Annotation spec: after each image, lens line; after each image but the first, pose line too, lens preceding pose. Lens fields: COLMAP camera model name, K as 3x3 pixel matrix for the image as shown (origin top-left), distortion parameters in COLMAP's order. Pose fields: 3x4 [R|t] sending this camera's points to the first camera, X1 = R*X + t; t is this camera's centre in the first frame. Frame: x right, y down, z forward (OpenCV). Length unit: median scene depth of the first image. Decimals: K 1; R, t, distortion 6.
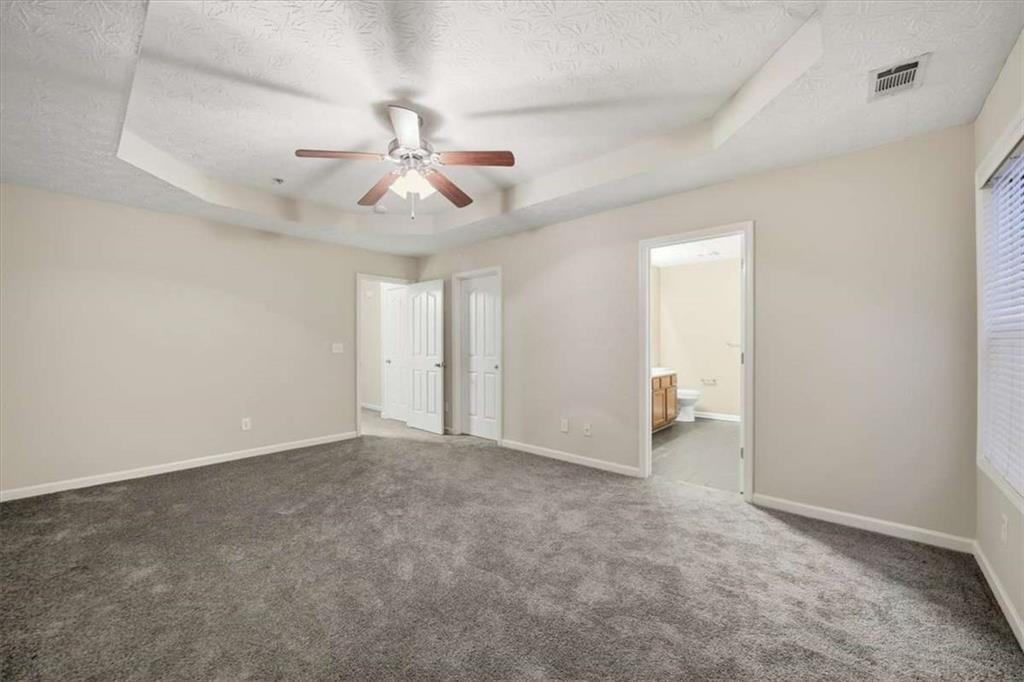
lens RADIAL K [[397.5, 0, 522.6], [0, 397.5, 346.9], [0, 0, 1]] dist [-0.008571, 0.000447]
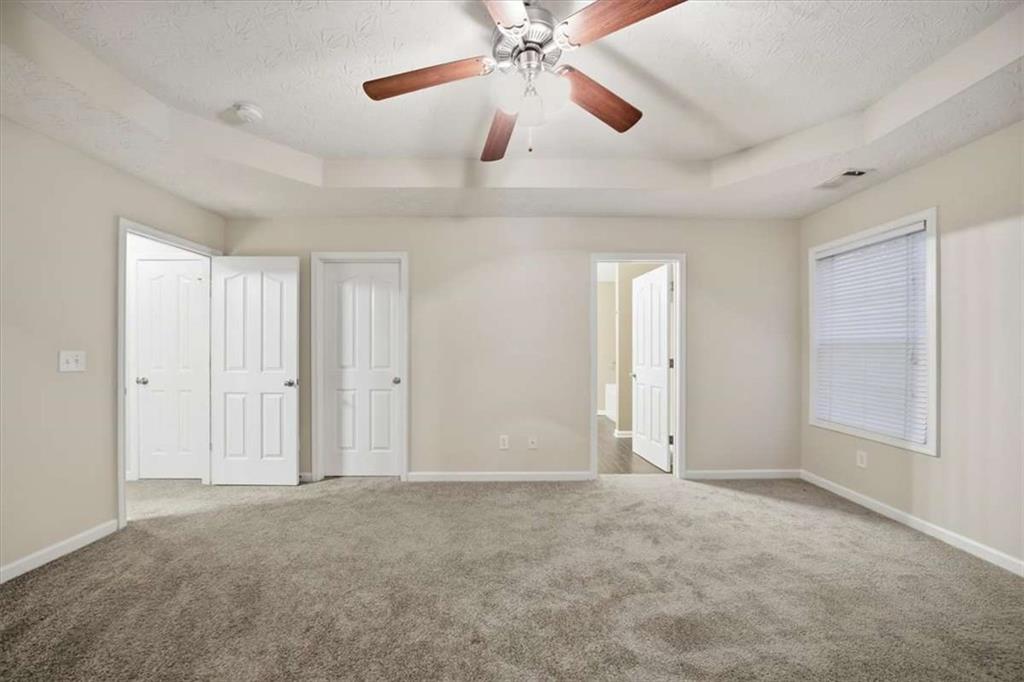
lens RADIAL K [[359.3, 0, 515.1], [0, 359.3, 347.8], [0, 0, 1]] dist [-0.009746, 0.000160]
pose [[0.747328, 0.006504, 0.664423, -0.372253], [0.005943, 0.999847, -0.016472, -0.001897], [-0.664428, 0.016259, 0.747175, 0.329058]]
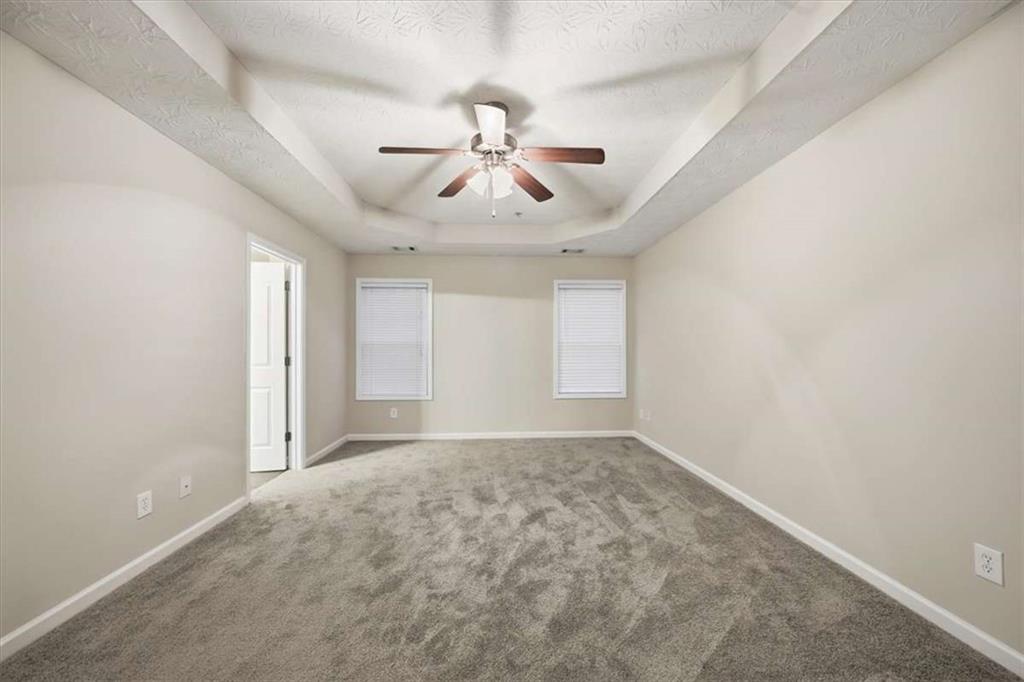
lens RADIAL K [[359.3, 0, 515.1], [0, 359.3, 347.8], [0, 0, 1]] dist [-0.009746, 0.000160]
pose [[-0.690593, 0.002890, 0.723238, -0.519191], [0.009000, 0.999949, 0.004598, -0.007820], [-0.723188, 0.009684, -0.690583, 0.862967]]
